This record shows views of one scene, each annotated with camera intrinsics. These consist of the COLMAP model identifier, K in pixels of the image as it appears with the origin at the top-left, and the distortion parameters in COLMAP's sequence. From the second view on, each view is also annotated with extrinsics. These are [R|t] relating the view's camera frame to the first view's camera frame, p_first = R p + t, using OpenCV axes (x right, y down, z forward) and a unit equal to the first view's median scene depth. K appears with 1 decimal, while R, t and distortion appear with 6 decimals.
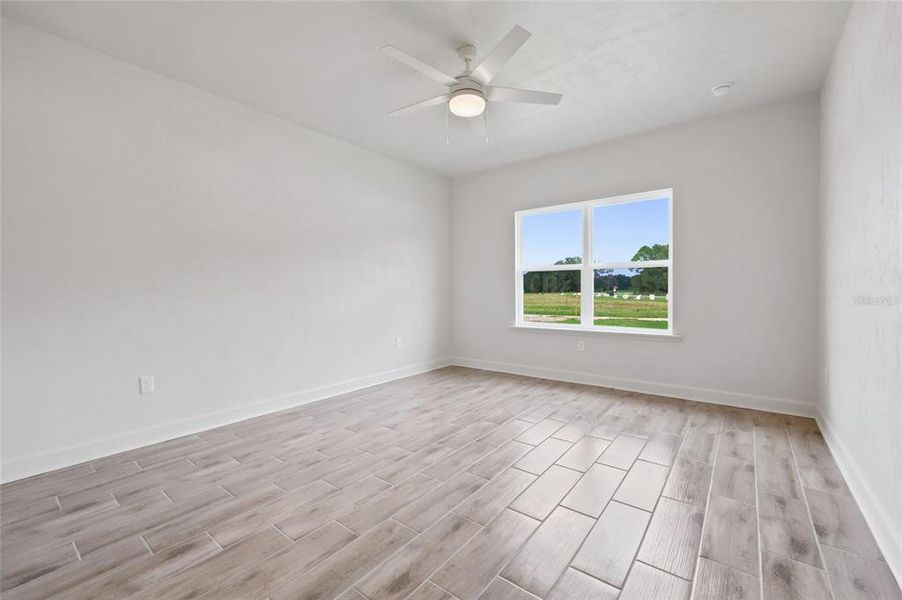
lens RADIAL K [[370.7, 0, 453.6], [0, 370.7, 298.3], [0, 0, 1]] dist [-0.002464, -0.000097]
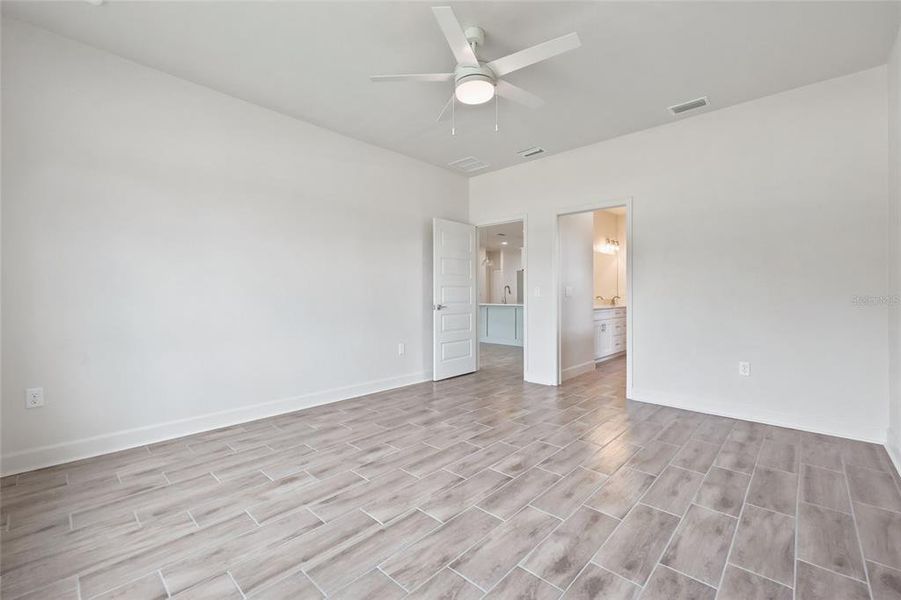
lens RADIAL K [[370.2, 0, 453.1], [0, 370.2, 298.3], [0, 0, 1]] dist [-0.002464, -0.000097]
pose [[-0.996033, 0.008357, 0.088597, 0.011063], [0.011478, 0.999329, 0.034774, -0.031274], [-0.088247, 0.035653, -0.995460, 1.734302]]
